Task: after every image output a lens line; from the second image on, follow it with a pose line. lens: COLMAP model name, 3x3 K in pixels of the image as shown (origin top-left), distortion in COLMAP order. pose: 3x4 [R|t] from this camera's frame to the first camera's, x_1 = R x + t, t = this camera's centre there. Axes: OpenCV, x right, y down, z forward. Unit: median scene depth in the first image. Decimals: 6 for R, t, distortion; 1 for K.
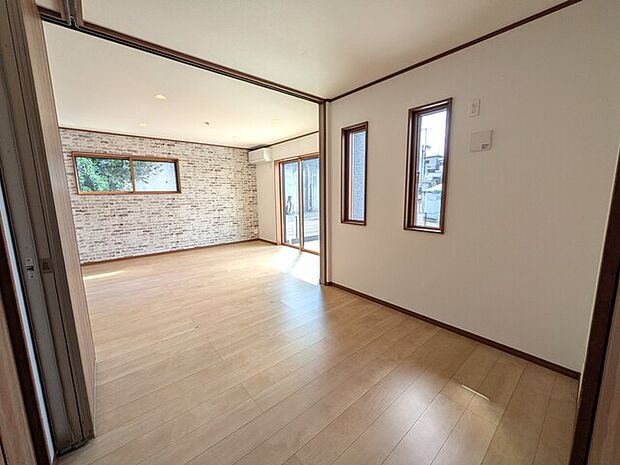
lens RADIAL K [[246.8, 0, 309.6], [0, 246.8, 232.0], [0, 0, 1]] dist [-0.000949, -0.000250]
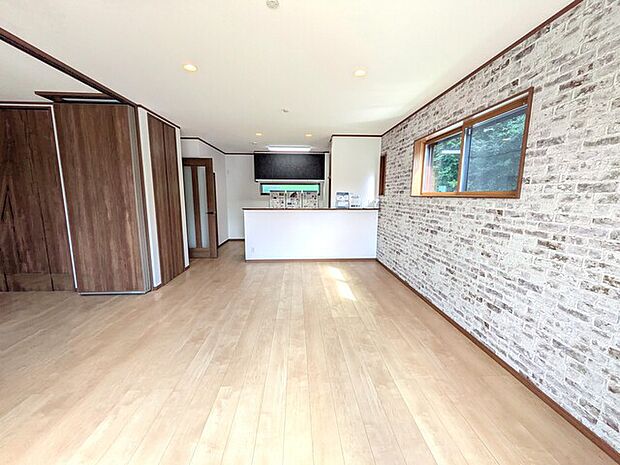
lens RADIAL K [[246.8, 0, 311.2], [0, 246.8, 230.7], [0, 0, 1]] dist [-0.000949, -0.000250]
pose [[-0.600645, 0.125936, -0.789535, -0.106293], [-0.120646, 0.961932, 0.245216, -0.181921], [0.790361, 0.242542, -0.562586, 1.100013]]
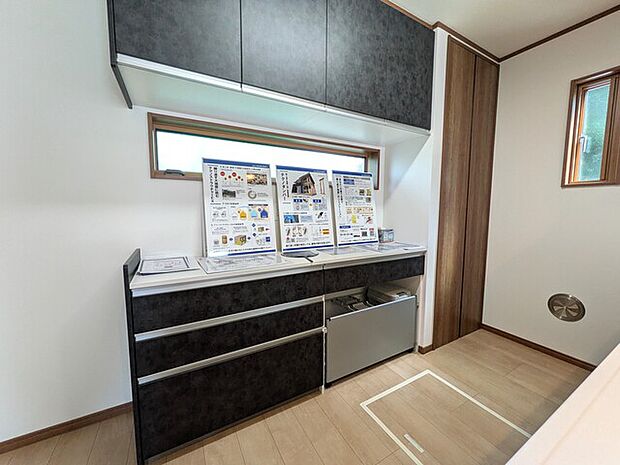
lens RADIAL K [[246.8, 0, 310.4], [0, 246.8, 229.2], [0, 0, 1]] dist [-0.000949, -0.000250]
pose [[-0.184467, 0.104364, -0.977282, -0.846083], [-0.155801, 0.978668, 0.133920, -0.002452], [0.970411, 0.176965, -0.164272, 0.237768]]
